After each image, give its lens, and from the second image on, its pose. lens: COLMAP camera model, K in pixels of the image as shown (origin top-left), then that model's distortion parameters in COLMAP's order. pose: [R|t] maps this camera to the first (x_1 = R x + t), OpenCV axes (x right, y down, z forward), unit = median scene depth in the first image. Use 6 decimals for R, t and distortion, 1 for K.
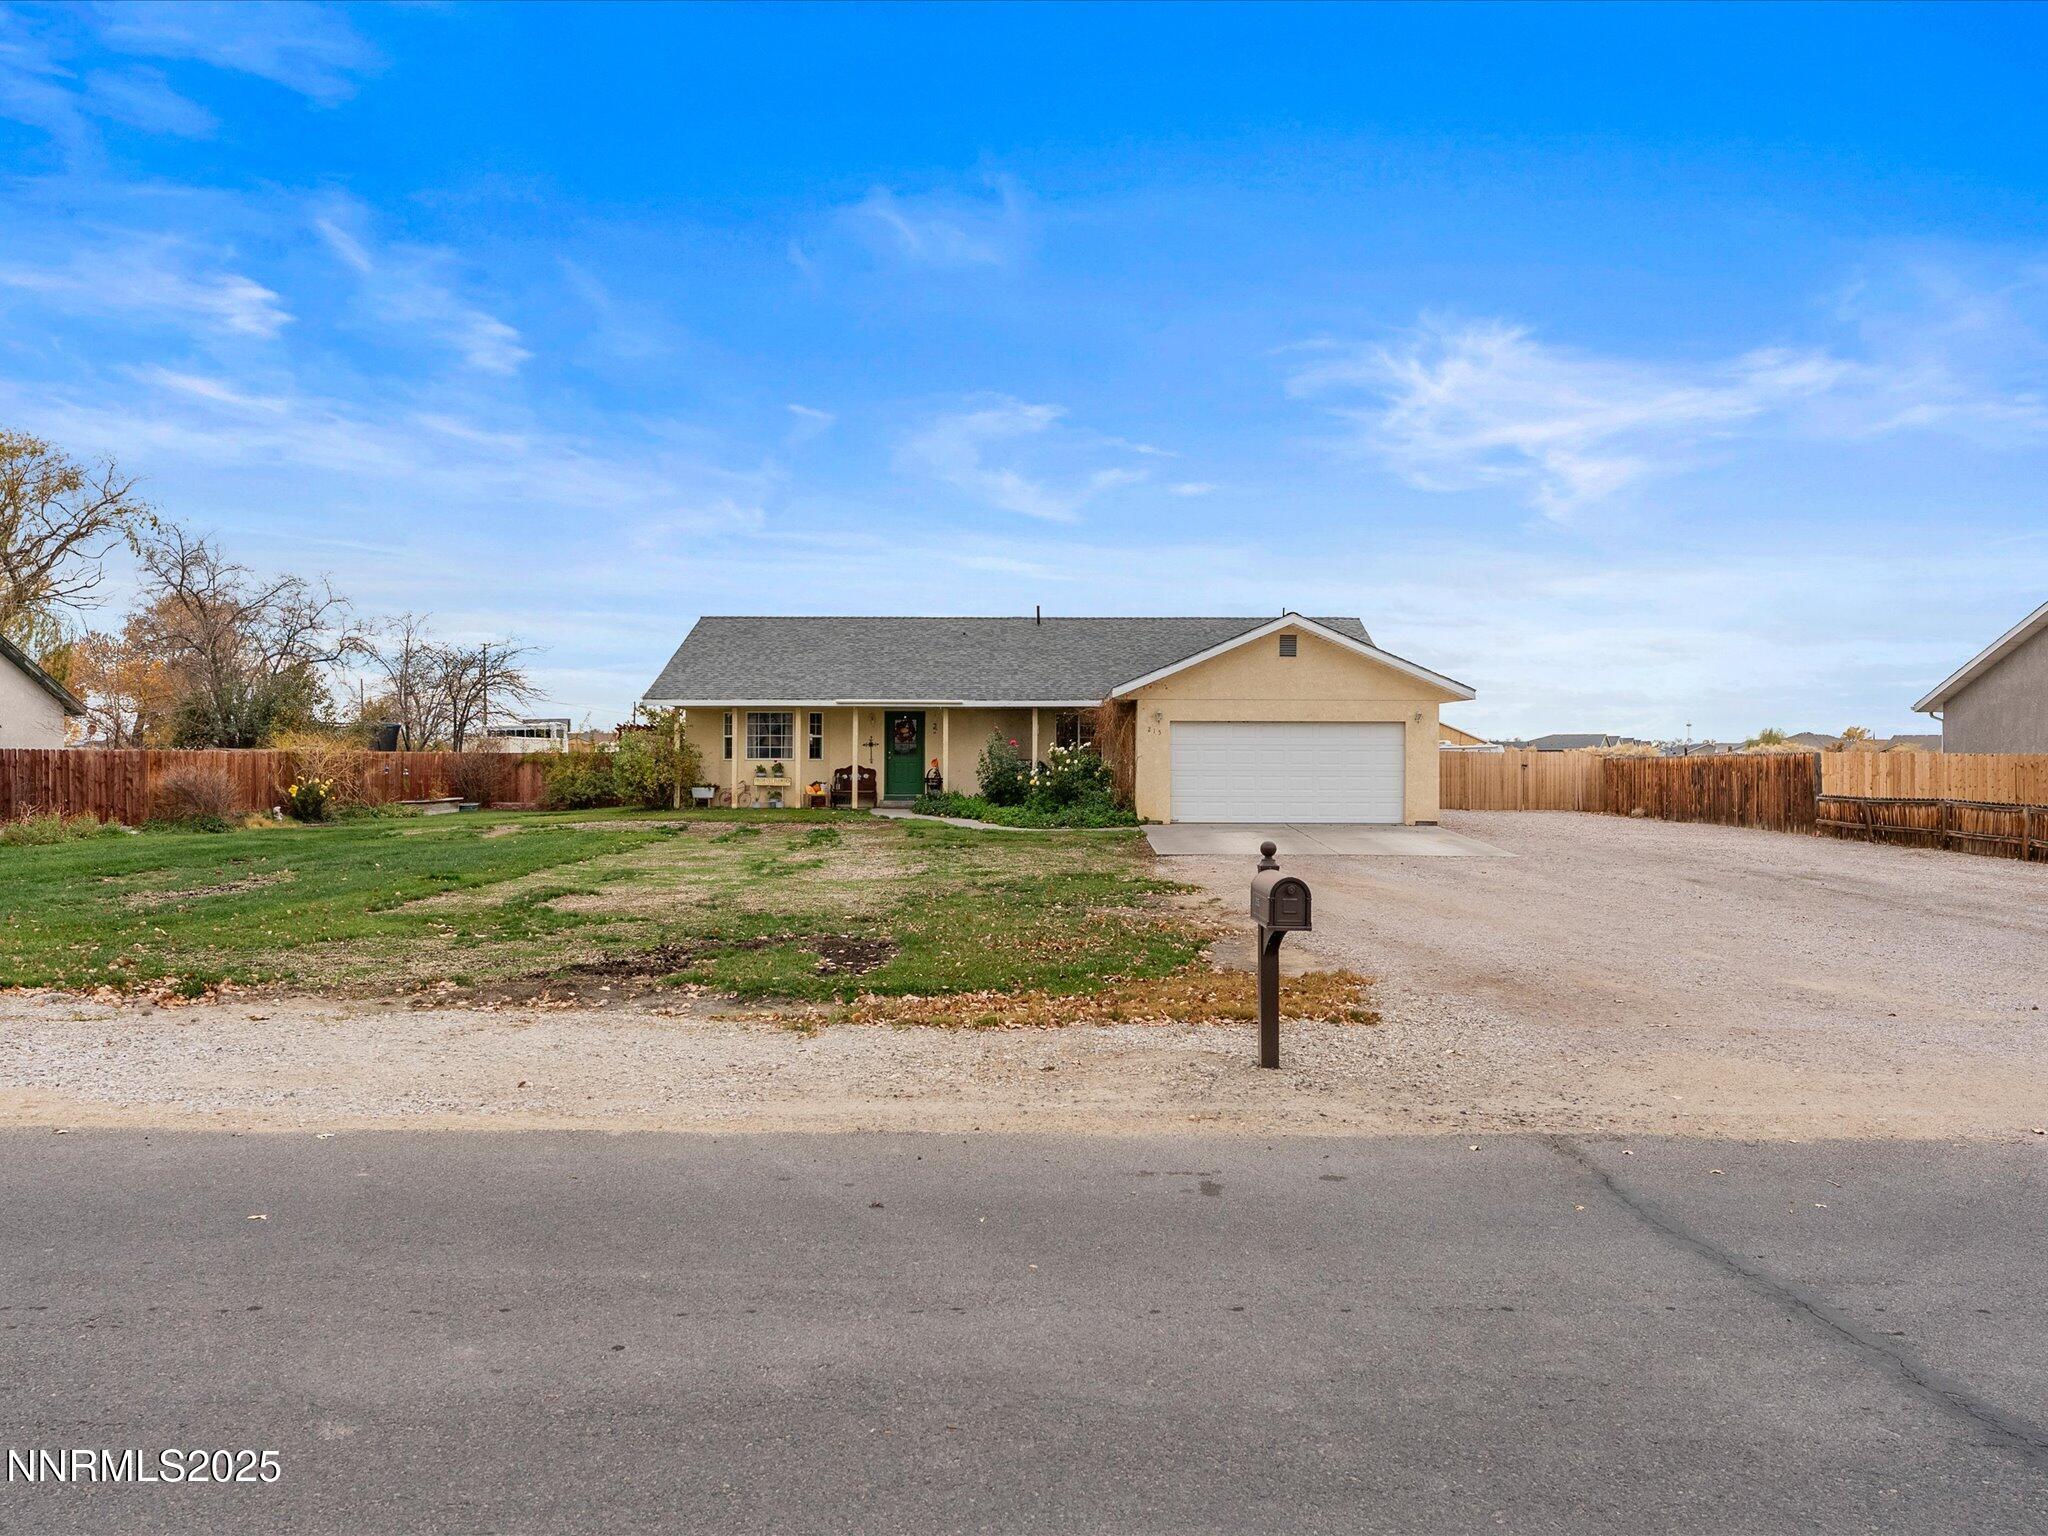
lens RADIAL K [[1490.0, 0, 1024.0], [0, 1490.0, 768.0], [0, 0, 1]] dist [-0.004609, -0.001372]
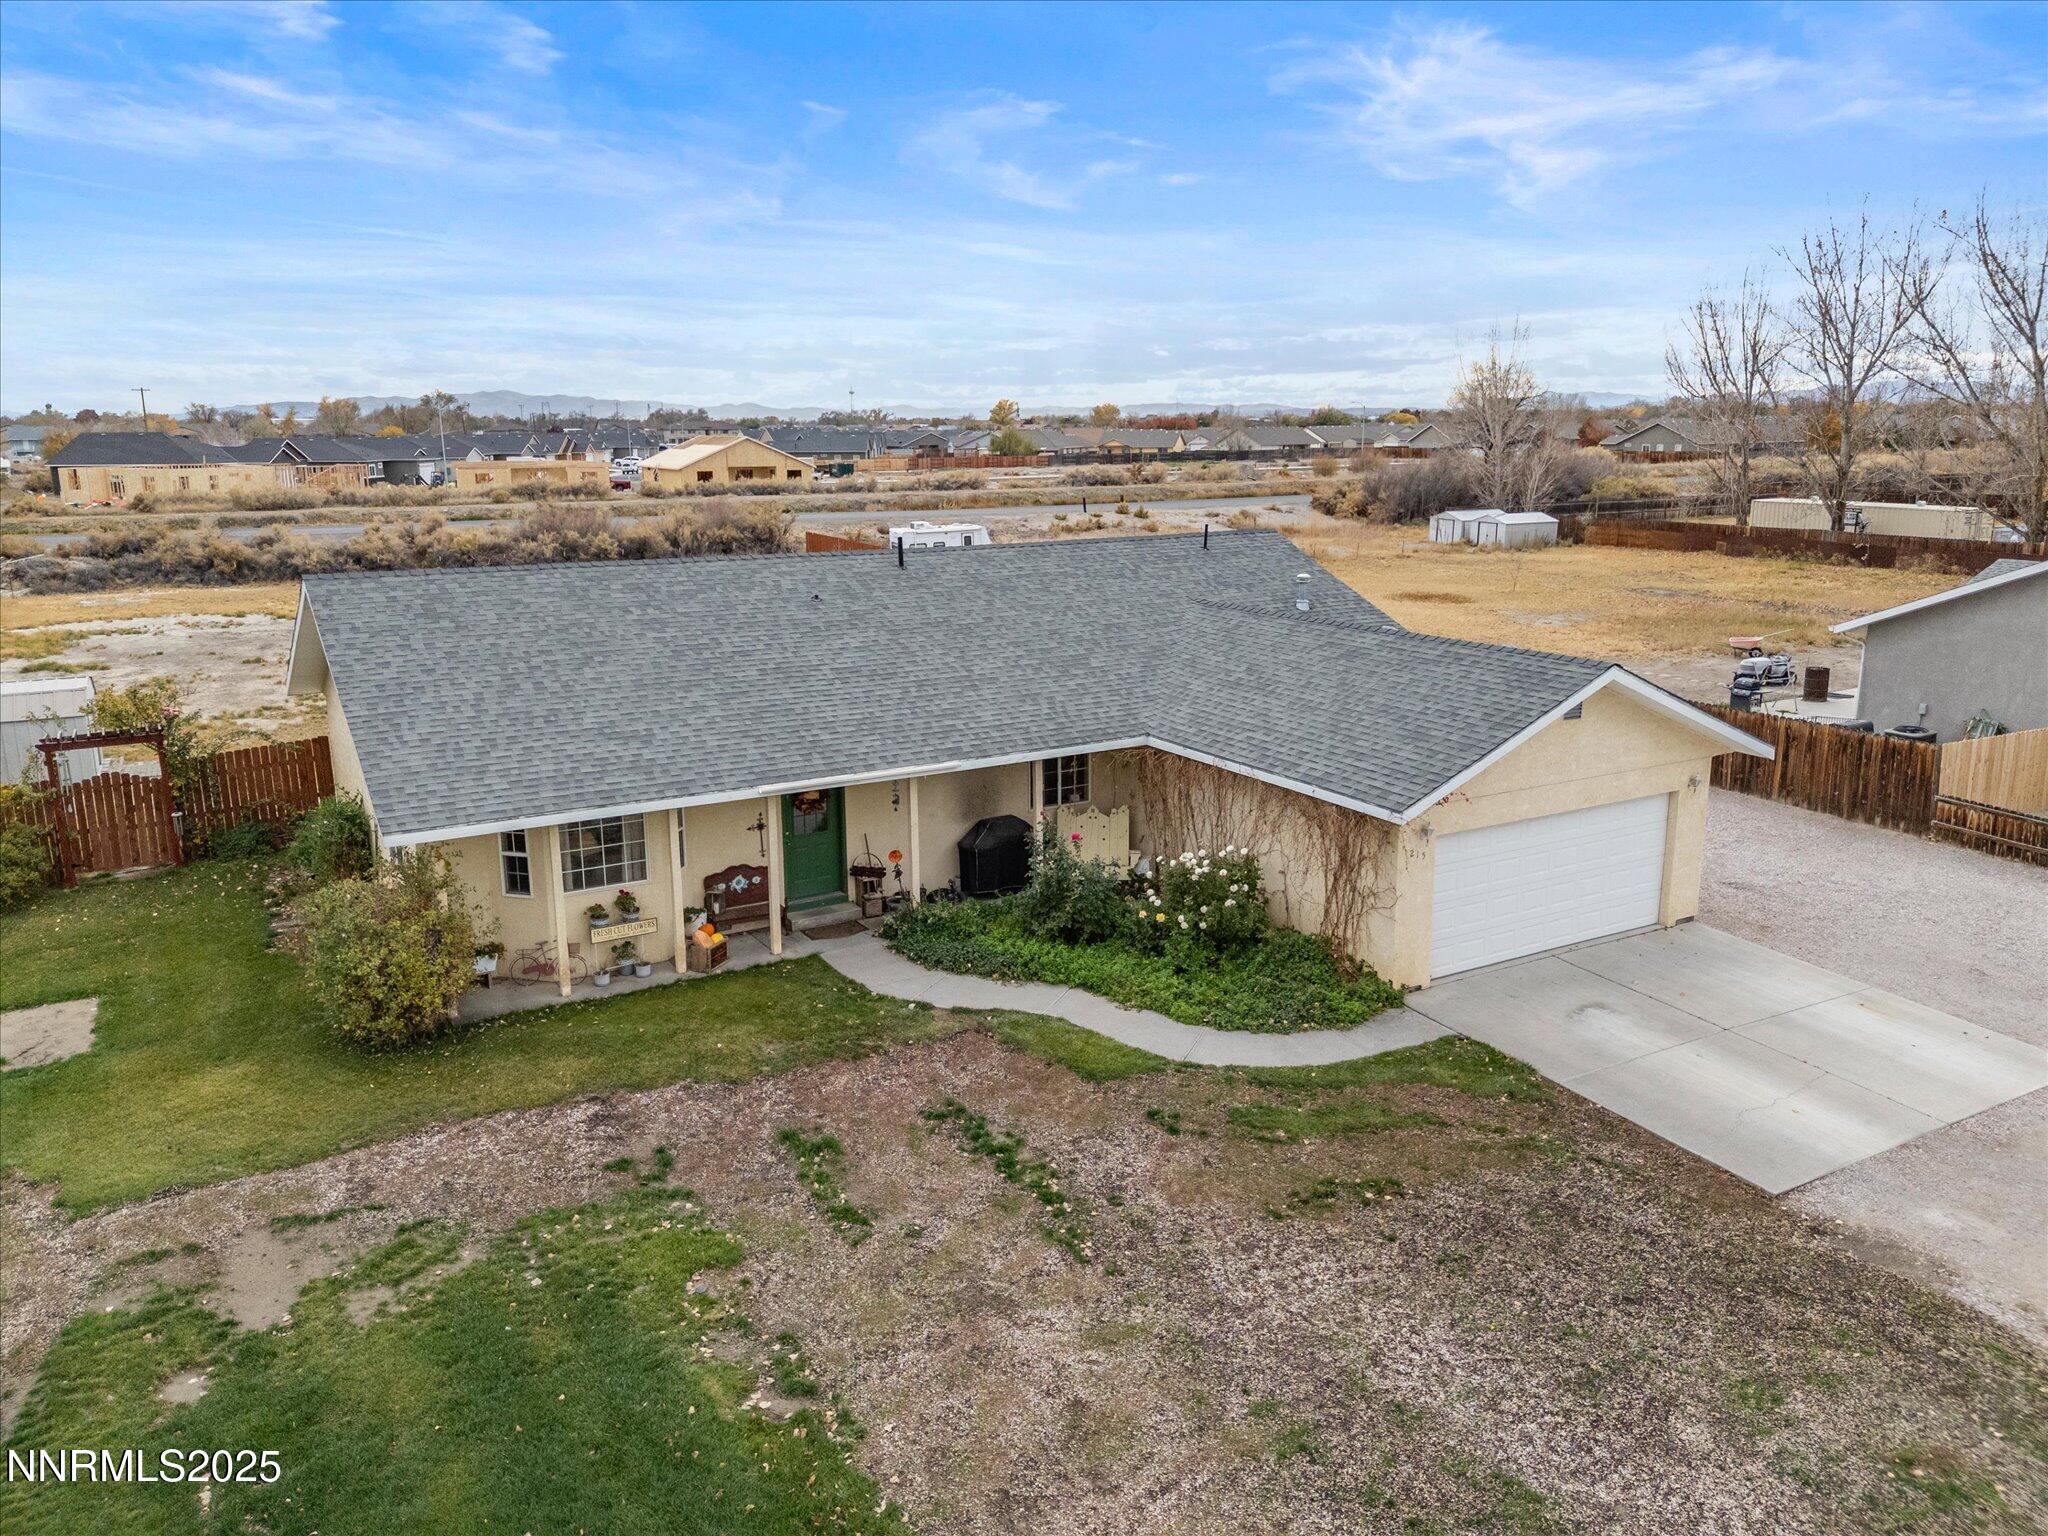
lens RADIAL K [[1498.5, 0, 1024.0], [0, 1498.5, 768.0], [0, 0, 1]] dist [0.083404, -0.081451]
pose [[0.855088, -0.122742, 0.503745, -0.247991], [0.008936, 0.974919, 0.222379, -0.135656], [-0.518406, -0.185652, 0.834738, 0.362942]]
